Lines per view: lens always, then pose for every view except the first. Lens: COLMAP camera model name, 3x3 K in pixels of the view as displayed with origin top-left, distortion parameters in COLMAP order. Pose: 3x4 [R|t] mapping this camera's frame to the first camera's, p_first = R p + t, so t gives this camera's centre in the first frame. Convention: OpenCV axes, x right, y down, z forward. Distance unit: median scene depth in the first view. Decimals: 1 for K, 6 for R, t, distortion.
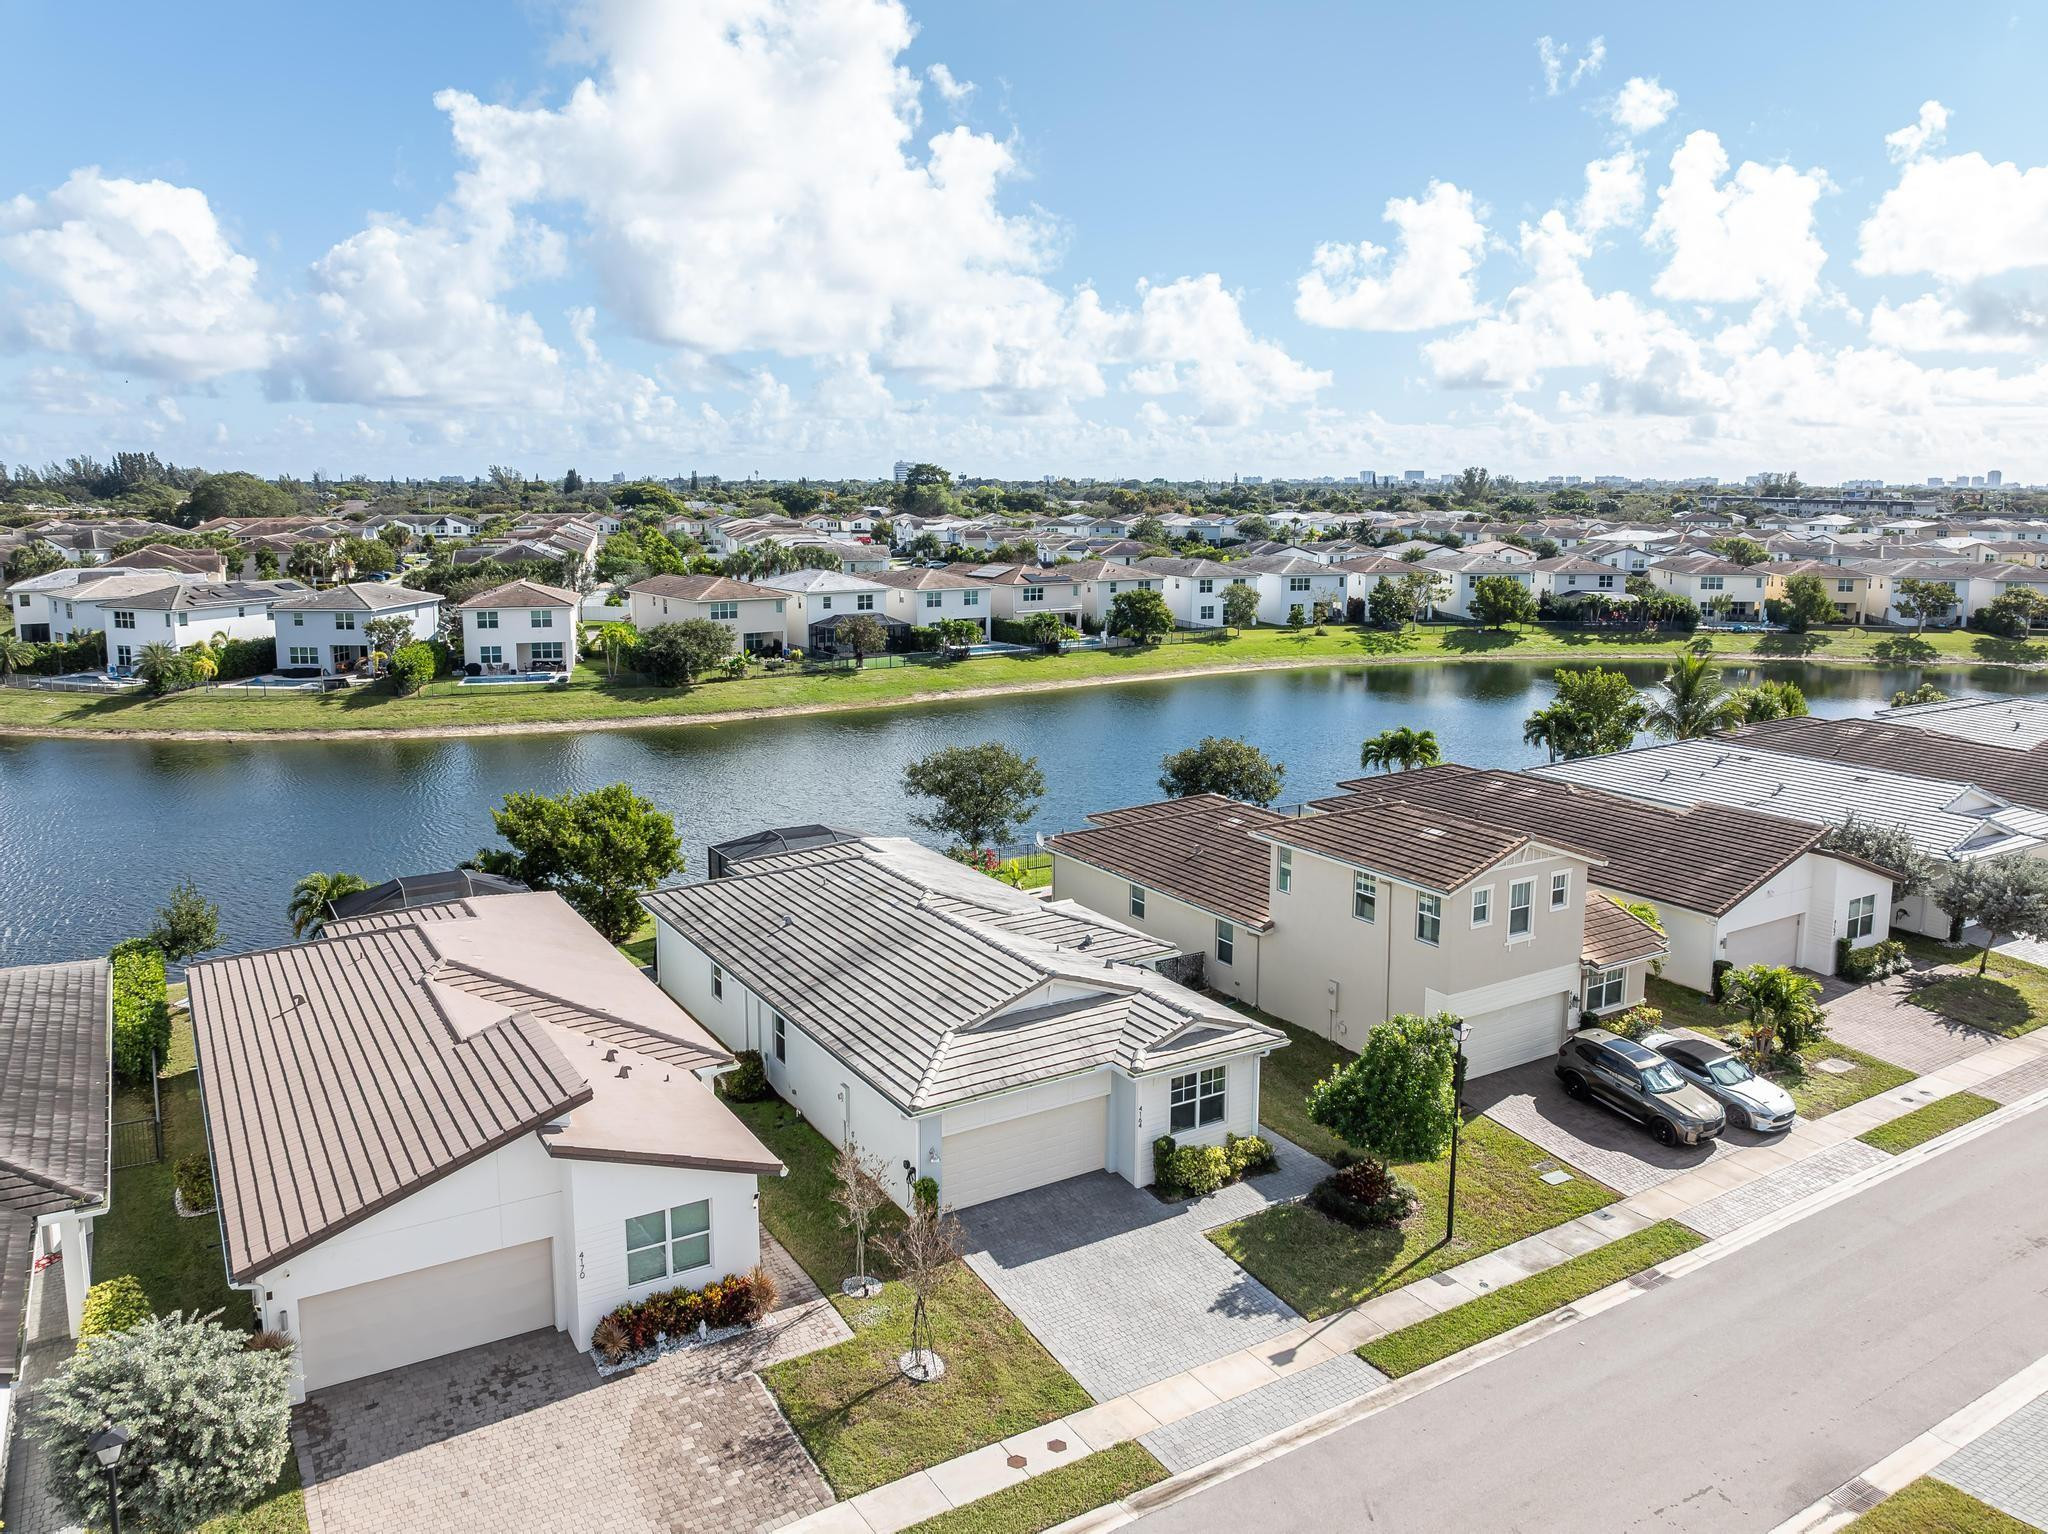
lens RADIAL K [[1491.7, 0, 1014.0], [0, 1491.7, 658.5], [0, 0, 1]] dist [-0.040068, 0.011013]
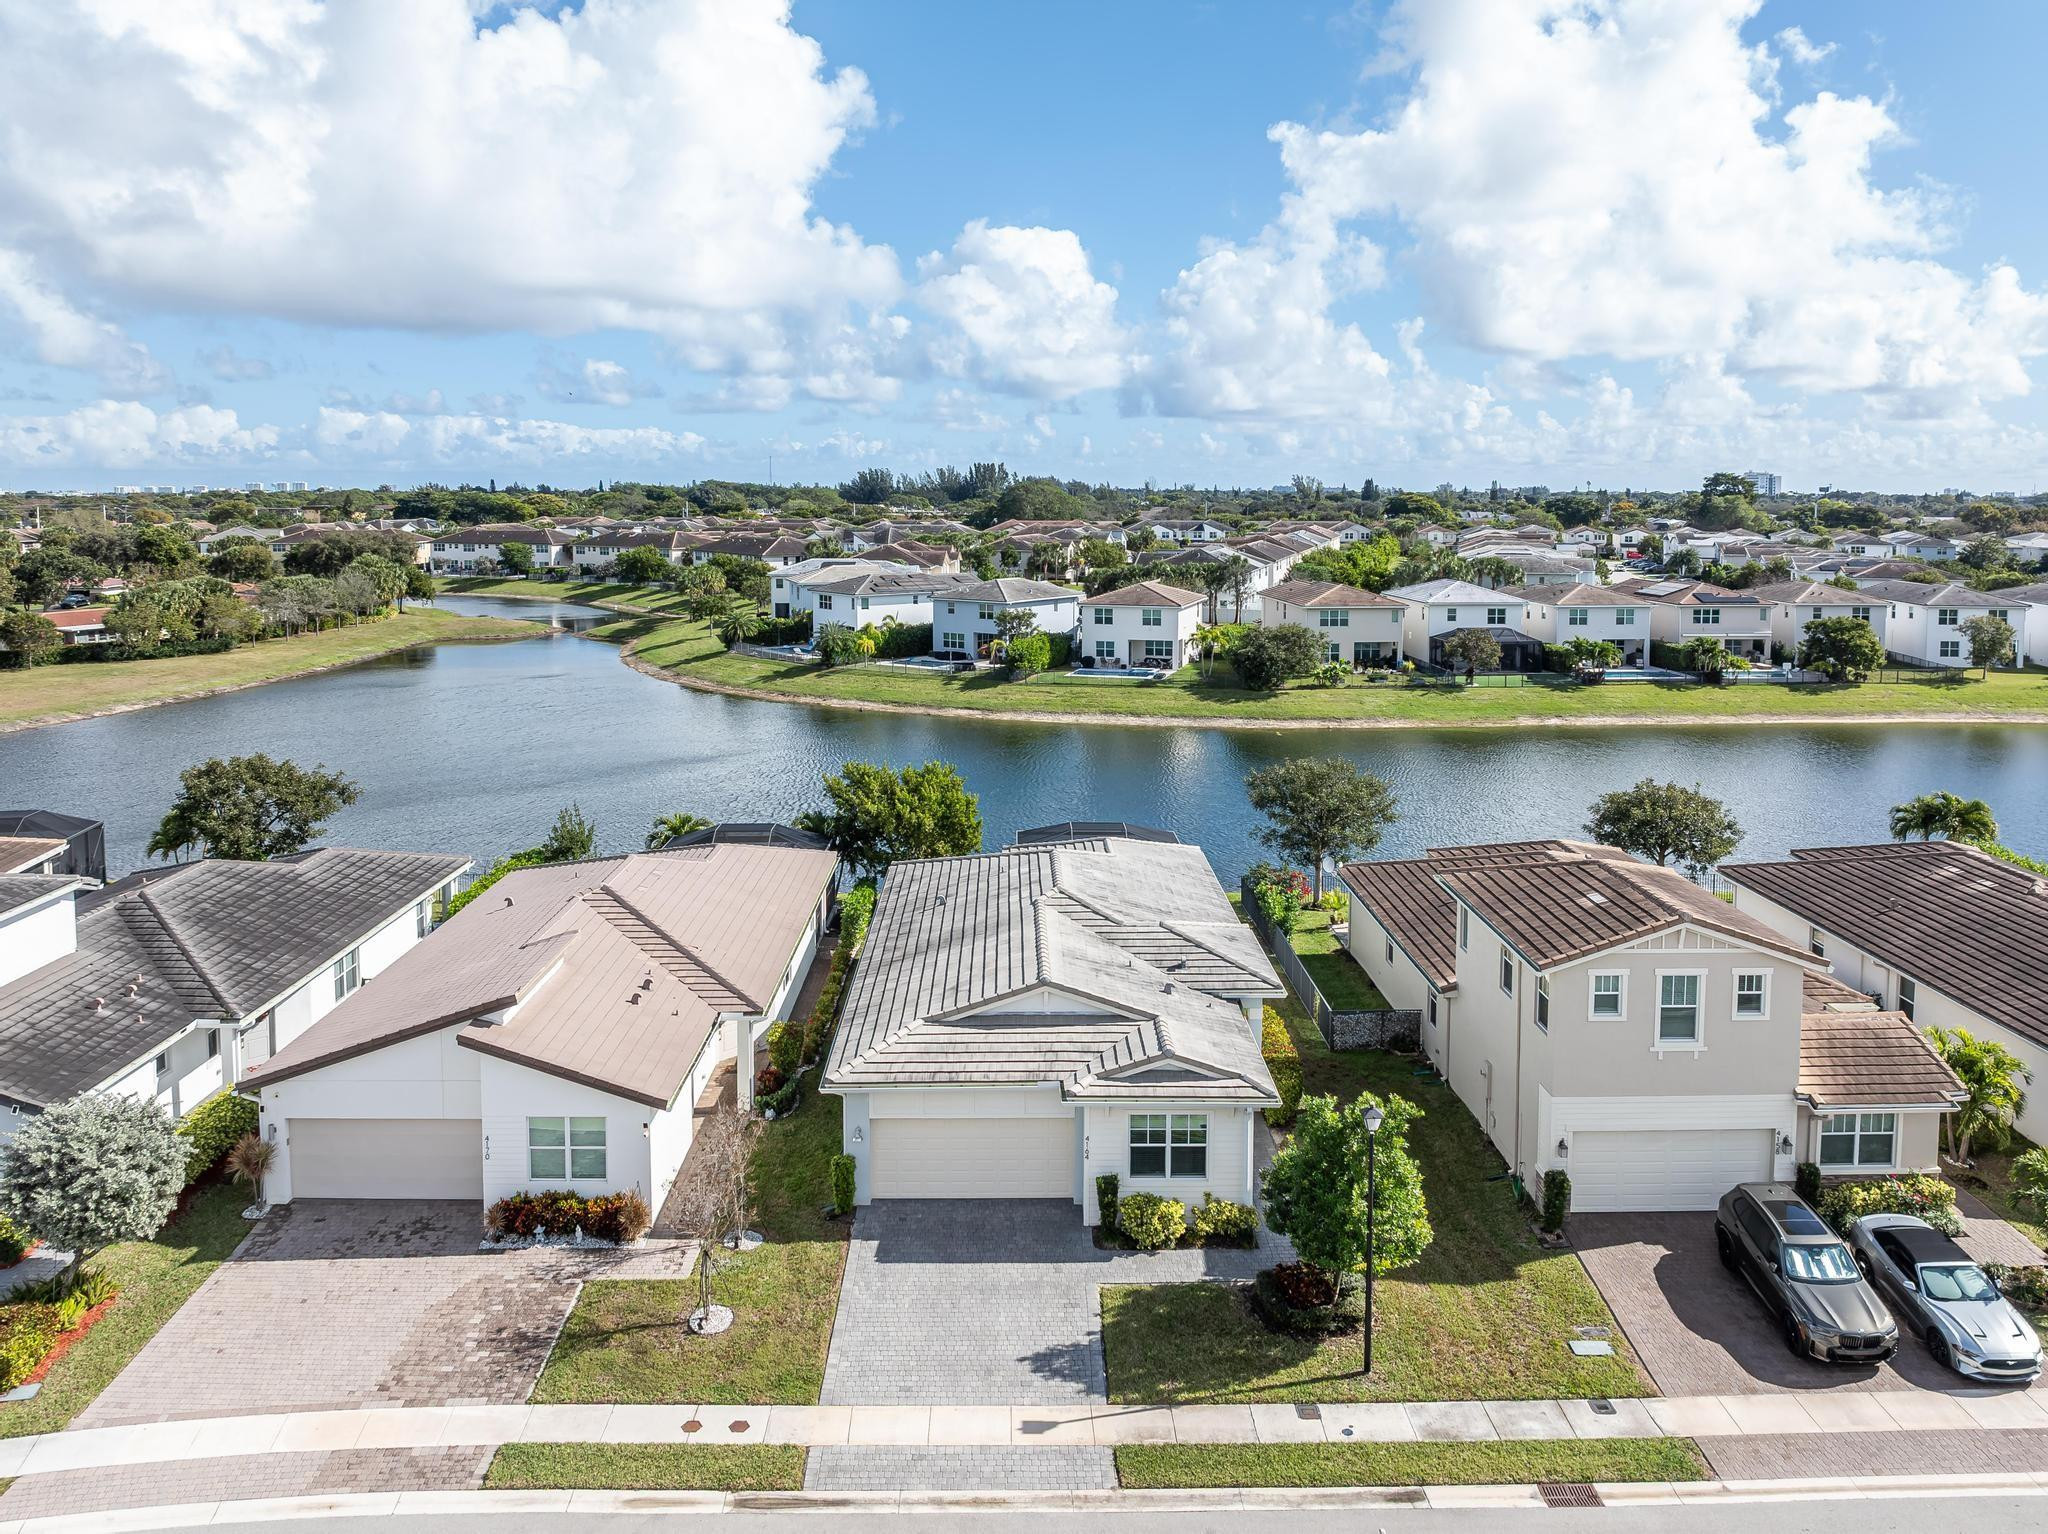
lens RADIAL K [[1521.6, 0, 1029.9], [0, 1521.6, 592.4], [0, 0, 1]] dist [-0.035624, 0.000264]
pose [[0.862557, 0.035633, -0.504704, 0.143751], [-0.062261, 0.997411, -0.035987, -0.000413], [0.502115, 0.062464, 0.862542, 0.039883]]
